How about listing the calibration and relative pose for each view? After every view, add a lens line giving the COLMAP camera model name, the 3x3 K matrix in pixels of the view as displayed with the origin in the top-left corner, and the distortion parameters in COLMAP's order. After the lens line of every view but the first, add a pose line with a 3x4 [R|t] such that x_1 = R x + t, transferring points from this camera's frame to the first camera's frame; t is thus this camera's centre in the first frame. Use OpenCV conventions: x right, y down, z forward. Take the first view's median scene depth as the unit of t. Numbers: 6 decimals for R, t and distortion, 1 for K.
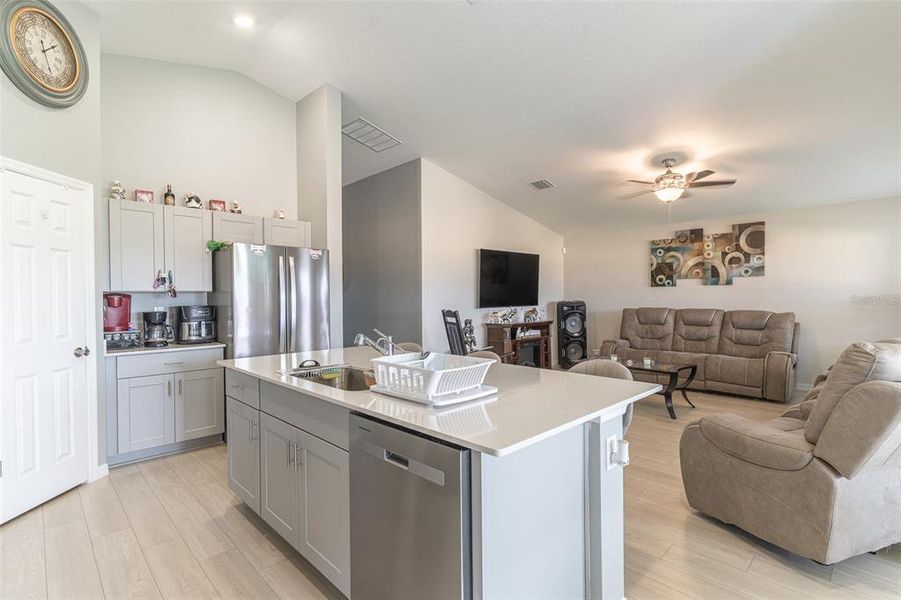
lens RADIAL K [[429.1, 0, 445.3], [0, 429.1, 299.9], [0, 0, 1]] dist [-0.009467, -0.000233]
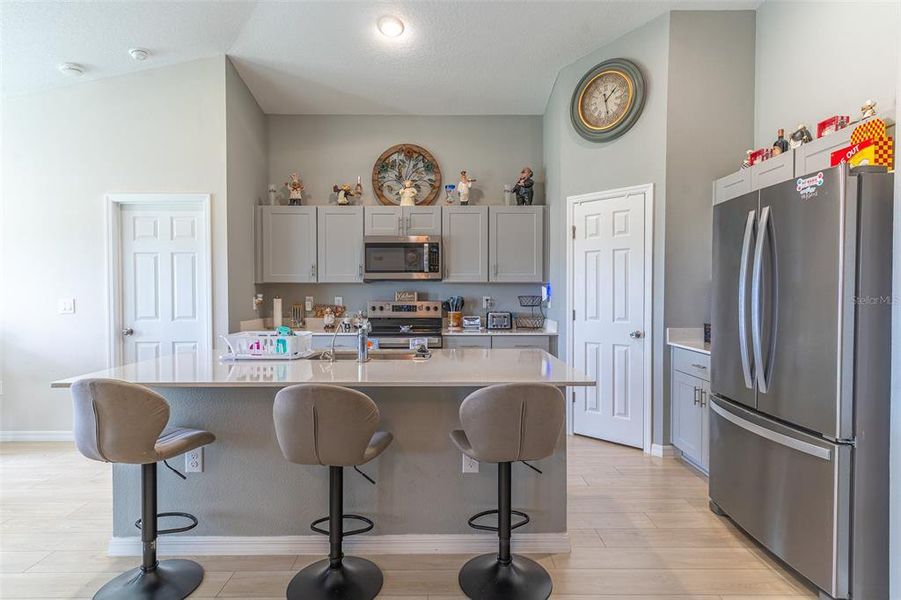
lens RADIAL K [[447.3, 0, 448.8], [0, 447.3, 299.9], [0, 0, 1]] dist [0.005772, 0.001051]
pose [[-0.682889, 0.027956, -0.729987, 0.591682], [0.004710, 0.999415, 0.033868, -0.023406], [0.730507, 0.019690, -0.682622, 2.257455]]
